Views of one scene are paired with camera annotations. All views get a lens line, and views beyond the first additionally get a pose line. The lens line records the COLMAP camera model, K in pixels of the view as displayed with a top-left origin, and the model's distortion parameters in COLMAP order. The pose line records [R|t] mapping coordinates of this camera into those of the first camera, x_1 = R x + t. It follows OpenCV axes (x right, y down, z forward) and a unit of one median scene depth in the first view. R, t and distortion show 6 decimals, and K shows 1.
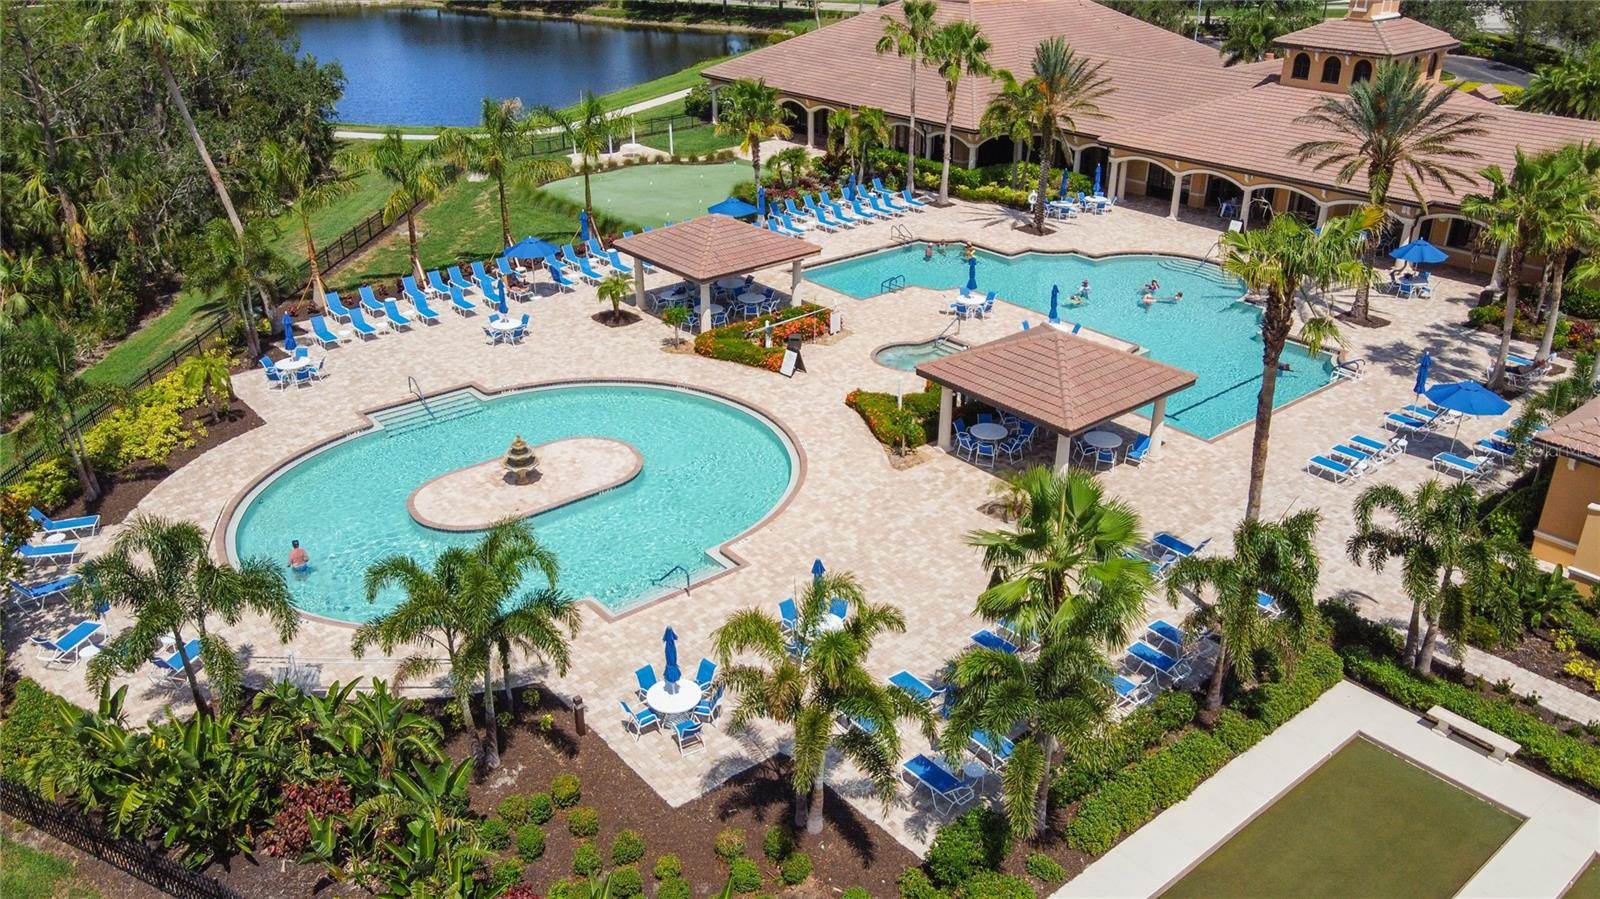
lens RADIAL K [[1210.5, 0, 800.0], [0, 1210.5, 446.7], [0, 0, 1]] dist [0.047055, -0.003617]
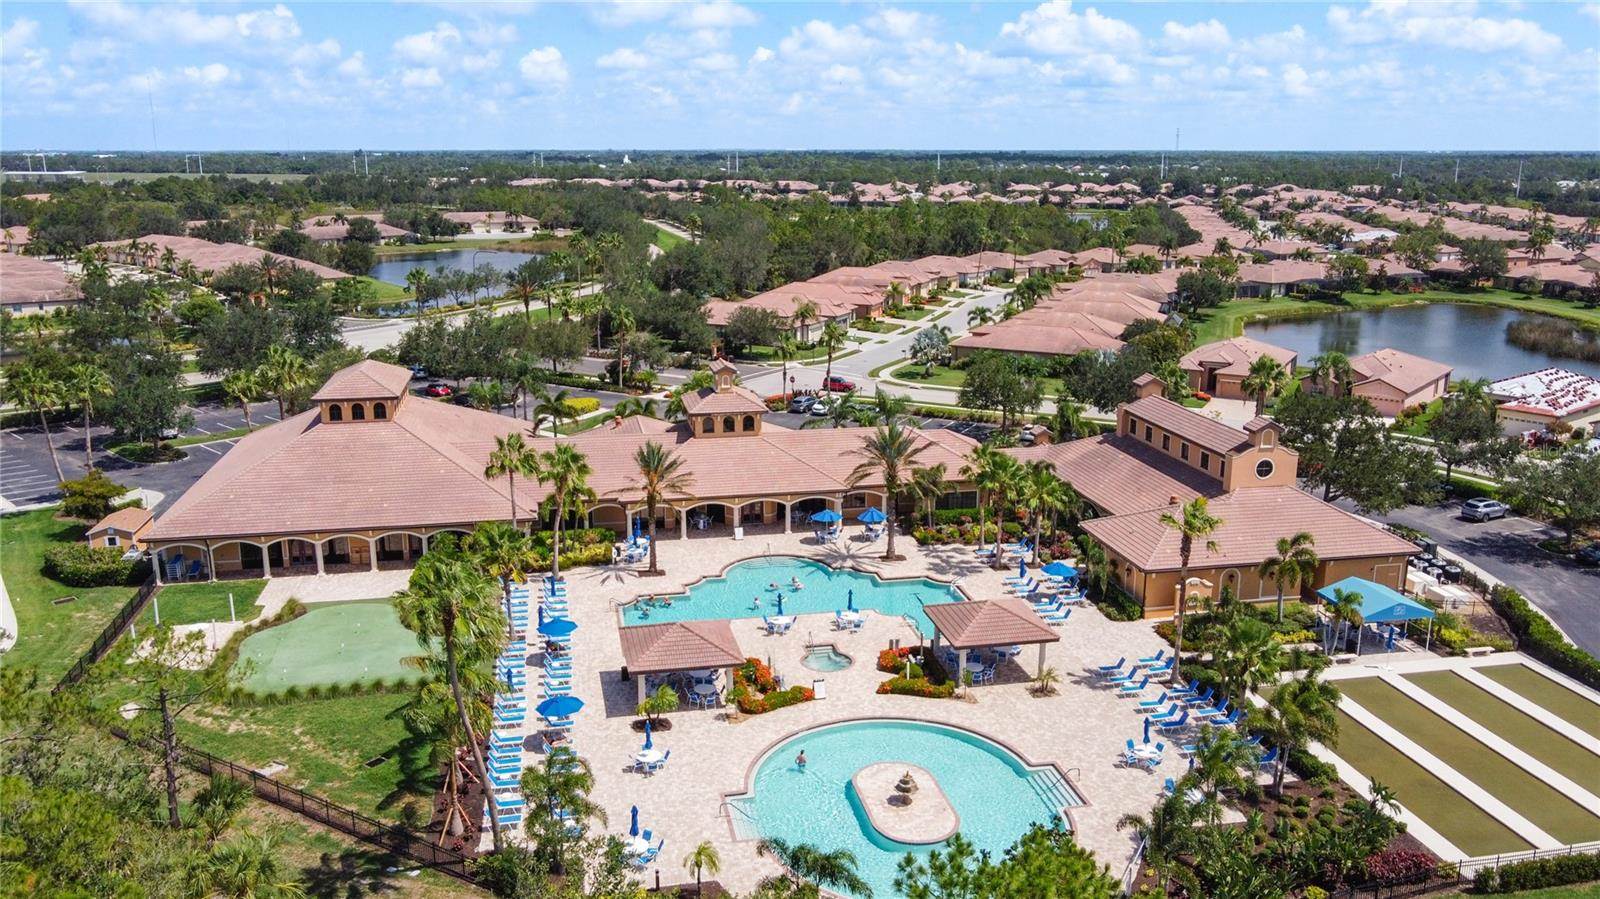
lens RADIAL K [[1206.2, 0, 796.6], [0, 1206.2, 437.1], [0, 0, 1]] dist [0.018517, 0.012771]
pose [[0.500947, -0.195622, 0.843080, -1.058500], [0.387571, 0.921693, -0.016428, -0.299621], [-0.773848, 0.334983, 0.537537, 0.139157]]
